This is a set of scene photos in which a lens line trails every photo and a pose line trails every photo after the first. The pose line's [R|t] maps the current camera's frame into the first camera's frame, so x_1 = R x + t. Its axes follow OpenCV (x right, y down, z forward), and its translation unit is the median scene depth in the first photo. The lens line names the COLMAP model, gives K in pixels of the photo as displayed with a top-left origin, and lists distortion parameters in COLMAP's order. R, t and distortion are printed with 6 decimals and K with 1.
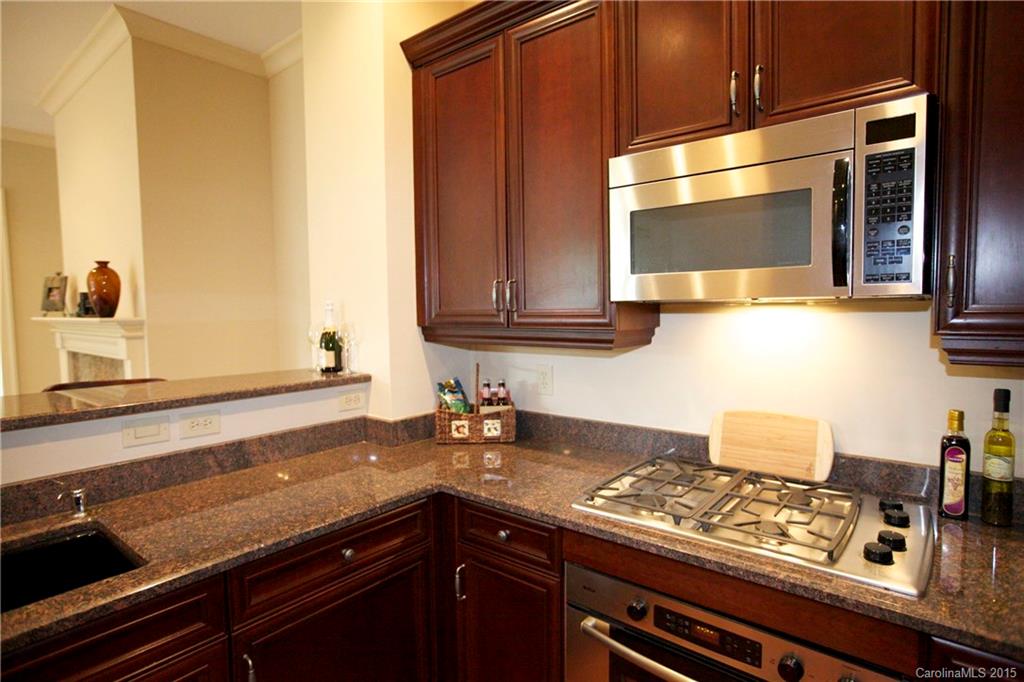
lens RADIAL K [[542.8, 0, 512.0], [0, 542.8, 341.0], [0, 0, 1]] dist [-0.014687, 0.000690]
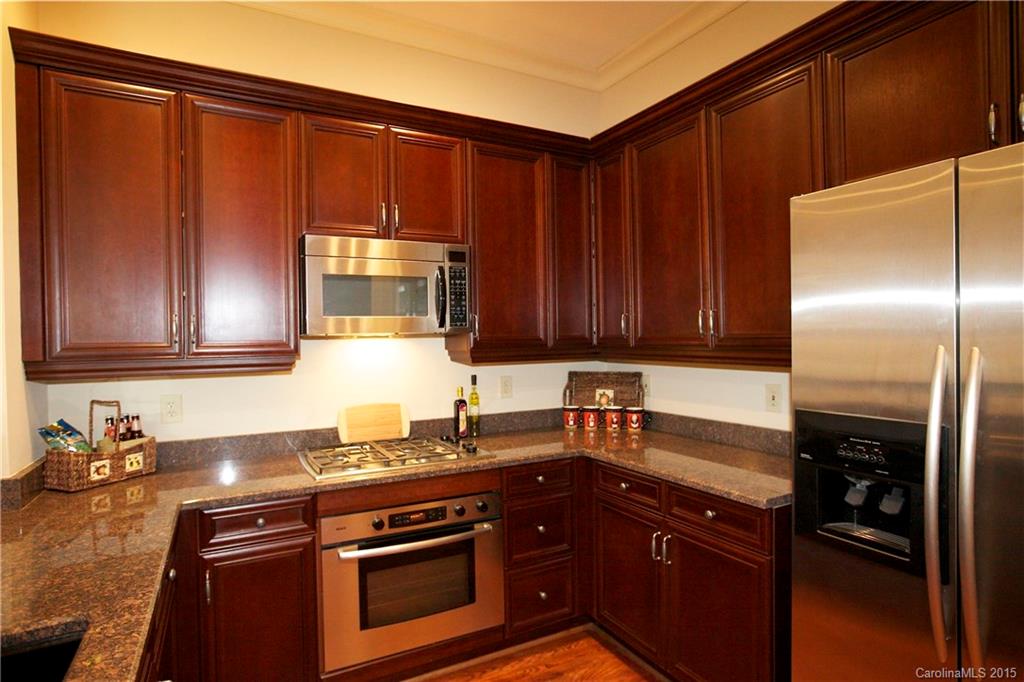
lens RADIAL K [[542.8, 0, 512.0], [0, 542.8, 341.0], [0, 0, 1]] dist [-0.014687, 0.000690]
pose [[0.392368, 0.002519, 0.919805, -0.753459], [0.067507, 0.997221, -0.031528, 0.020935], [-0.917328, 0.074464, 0.391107, -0.027075]]
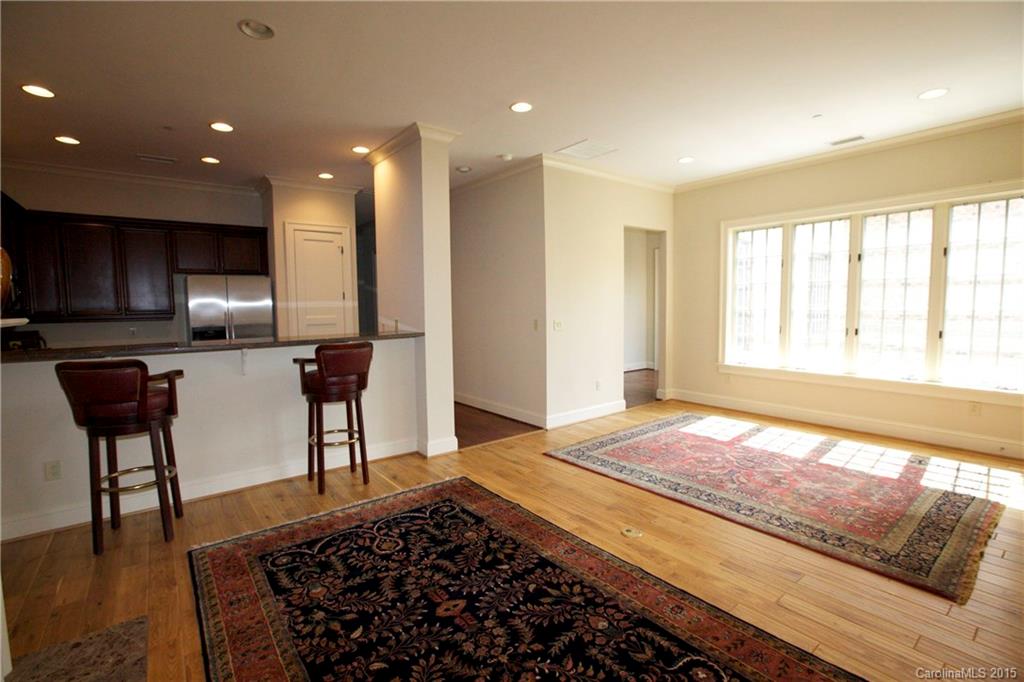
lens RADIAL K [[470.6, 0, 510.4], [0, 470.6, 340.4], [0, 0, 1]] dist [-0.060489, 0.027684]
pose [[-0.972903, 0.007870, 0.231079, -2.424541], [0.040059, 0.990044, 0.134939, -0.103703], [-0.227717, 0.140539, -0.963532, 2.241351]]
